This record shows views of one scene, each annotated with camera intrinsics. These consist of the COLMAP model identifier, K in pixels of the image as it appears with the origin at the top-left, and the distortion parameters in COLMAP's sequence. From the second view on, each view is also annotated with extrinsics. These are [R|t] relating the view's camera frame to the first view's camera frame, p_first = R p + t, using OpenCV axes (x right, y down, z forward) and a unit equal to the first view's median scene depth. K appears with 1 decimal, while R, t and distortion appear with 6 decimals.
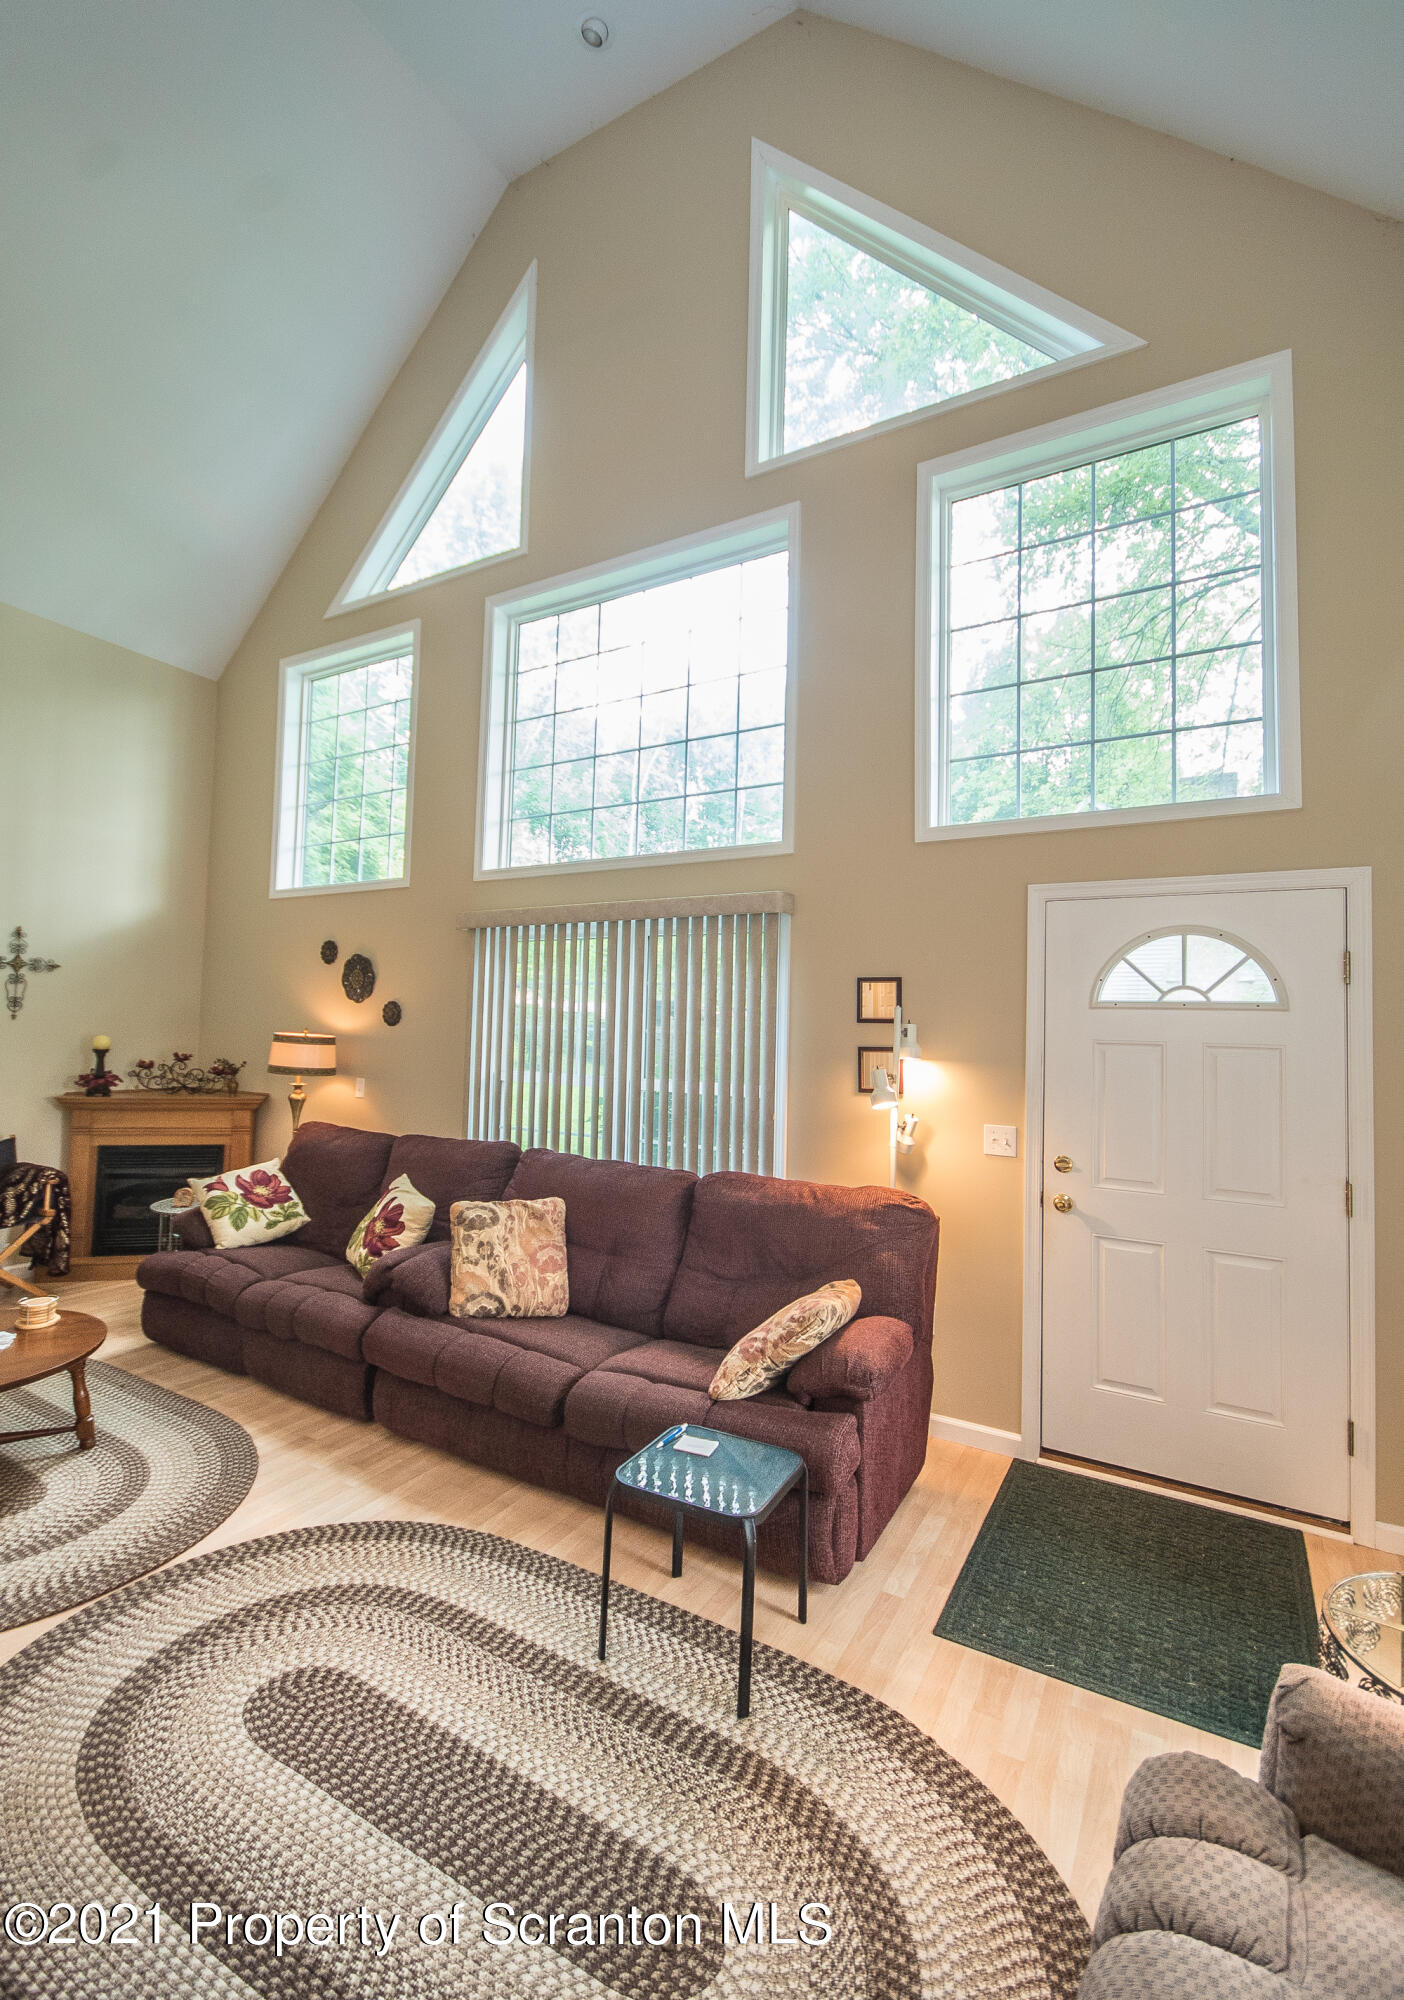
lens RADIAL K [[843.9, 0, 685.9], [0, 843.9, 989.0], [0, 0, 1]] dist [0.001792, 0.001993]
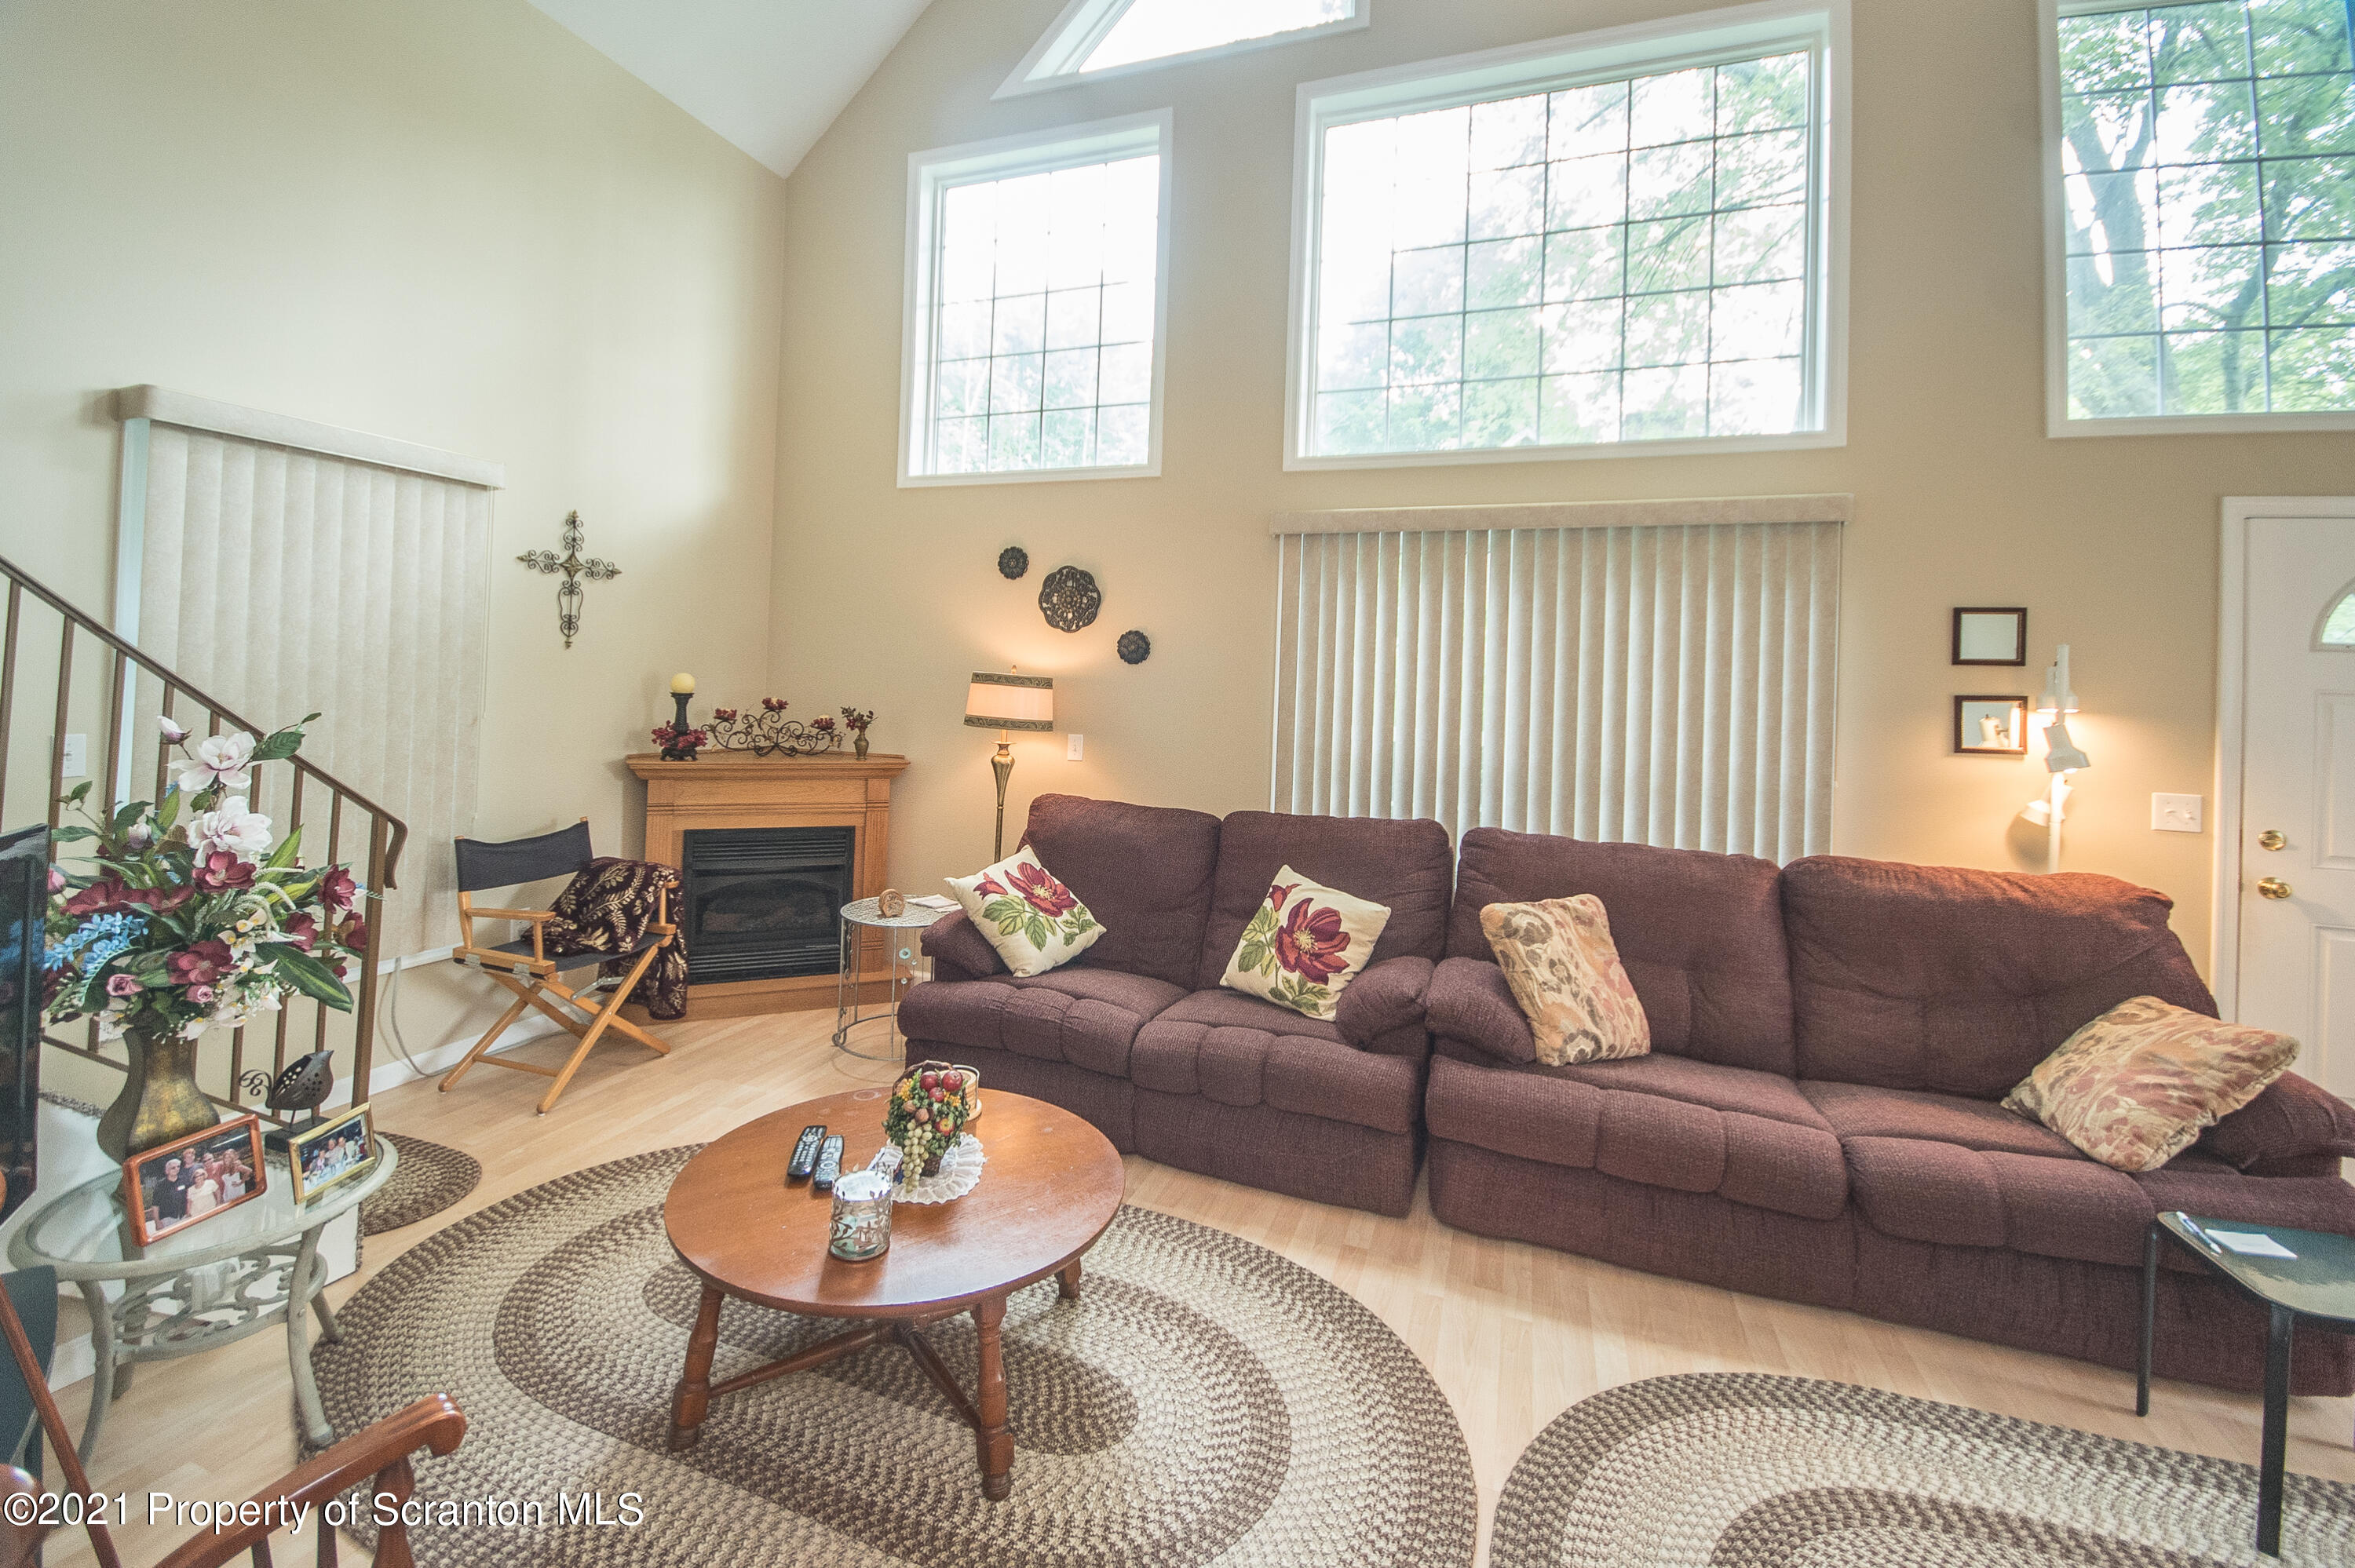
lens RADIAL K [[955.0, 0, 1196.9], [0, 955.0, 675.0], [0, 0, 1]] dist [-0.001193, 0.000909]
pose [[0.984861, 0.010647, 0.173021, -0.471024], [-0.018373, 0.998901, 0.043112, 0.016779], [-0.172372, -0.045638, 0.983974, 0.174416]]
